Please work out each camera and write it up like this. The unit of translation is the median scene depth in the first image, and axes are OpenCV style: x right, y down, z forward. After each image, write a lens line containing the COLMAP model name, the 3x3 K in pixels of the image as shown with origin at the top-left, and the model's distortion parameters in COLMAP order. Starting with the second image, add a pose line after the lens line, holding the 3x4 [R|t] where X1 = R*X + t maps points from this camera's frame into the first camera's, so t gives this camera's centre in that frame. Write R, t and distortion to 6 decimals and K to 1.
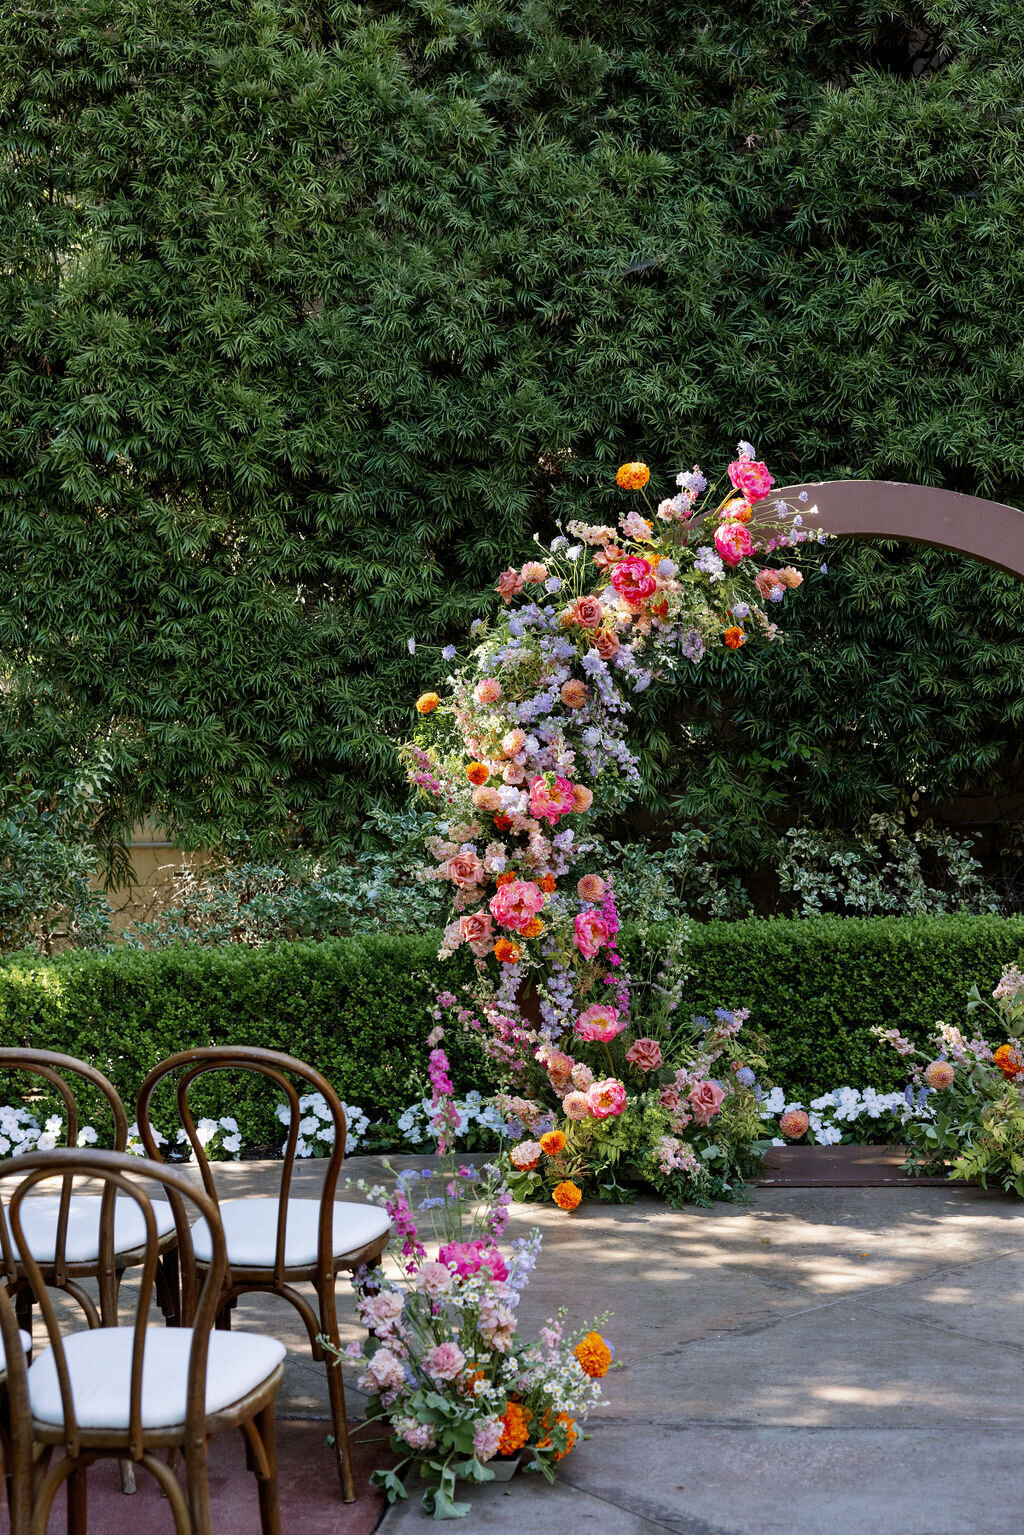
lens RADIAL K [[2100.5, 0, 498.6], [0, 2100.5, 756.2], [0, 0, 1]] dist [0.023395, 0.000000]
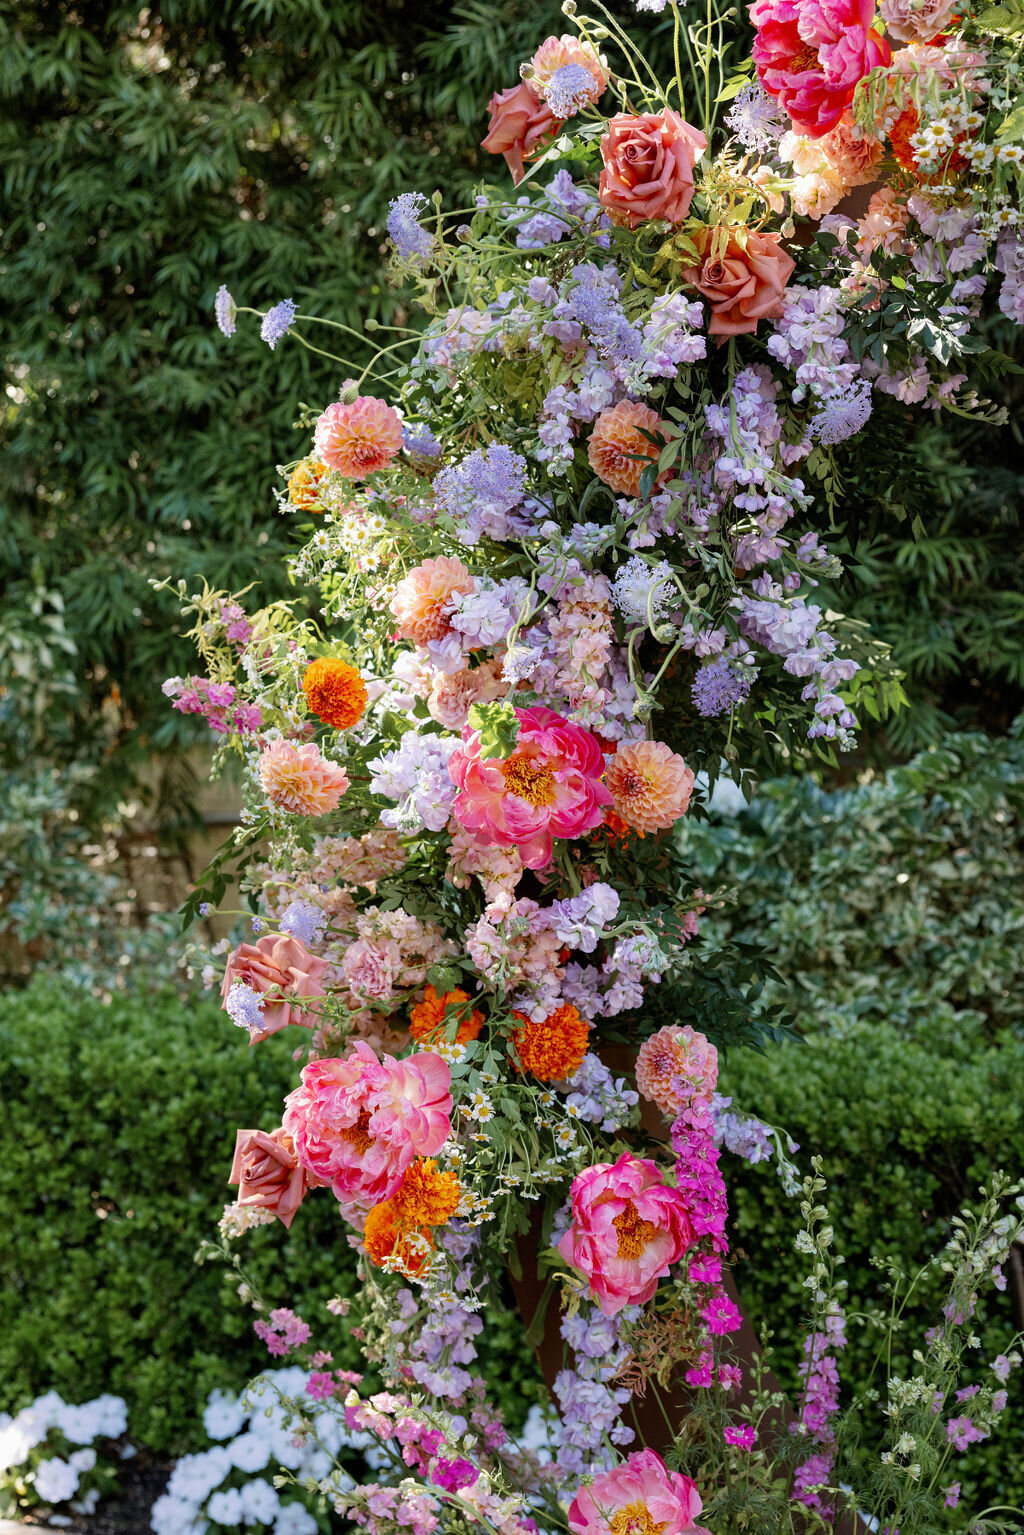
lens RADIAL K [[2120.0, 0, 512.7], [0, 2120.0, 764.8], [0, 0, 1]] dist [0.023380, 0.000000]
pose [[0.921524, 0.061358, -0.383444, 0.120992], [-0.031320, 0.995965, 0.084102, -0.007859], [0.387057, -0.065493, 0.919727, 0.599351]]
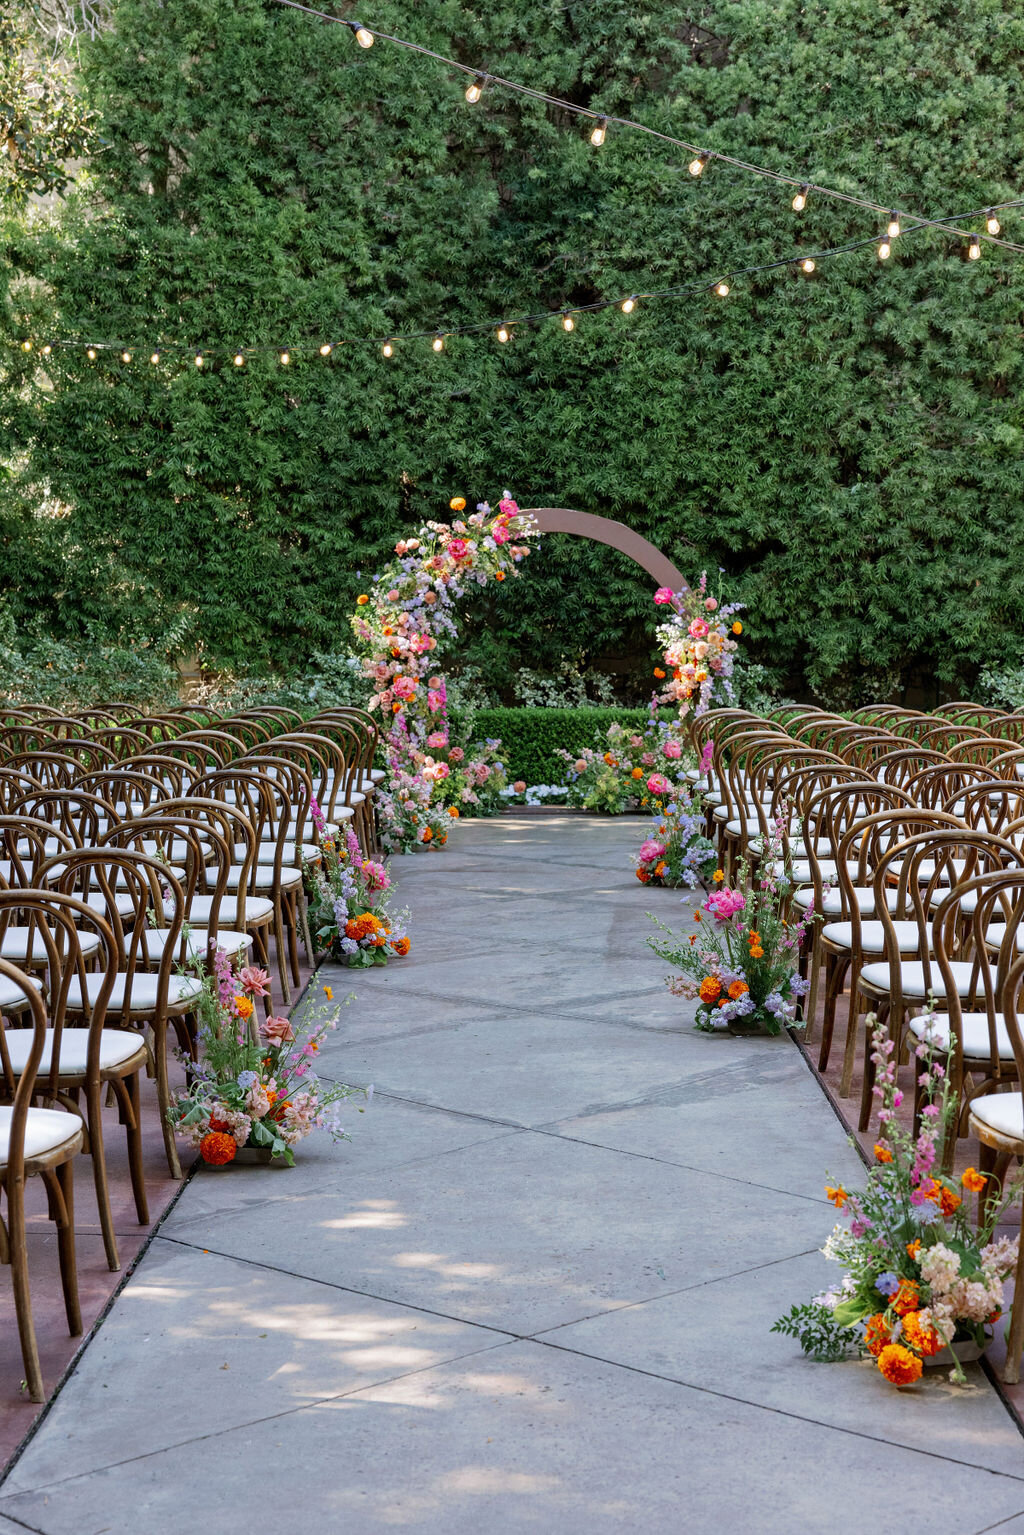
lens RADIAL K [[2407.6, 0, 496.7], [0, 2407.6, 759.0], [0, 0, 1]] dist [0.009691, 0.000000]
pose [[0.991544, 0.023859, 0.127556, -0.190431], [-0.028760, 0.998912, 0.036719, 0.040672], [-0.126541, -0.040077, 0.991151, -1.386290]]
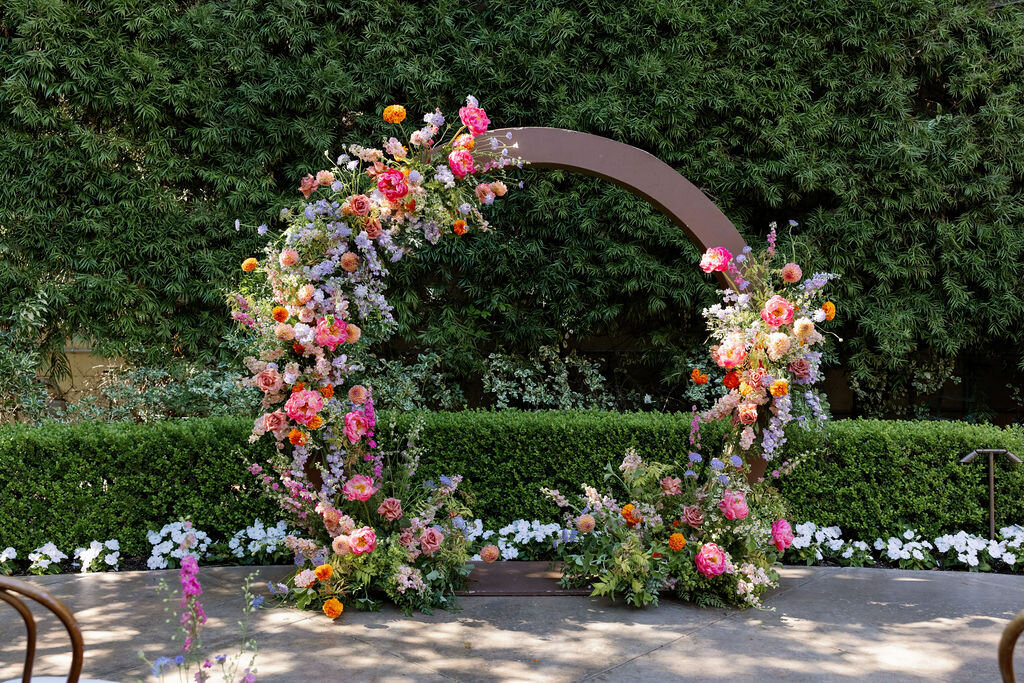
lens RADIAL K [[1009.4, 0, 494.4], [0, 1009.4, 328.1], [0, 0, 1]] dist [0.020666, 0.000000]
pose [[0.988902, 0.028702, 0.145771, 0.029287], [-0.031807, 0.999313, 0.019013, -0.000193], [-0.145125, -0.023439, 0.989136, 0.247230]]
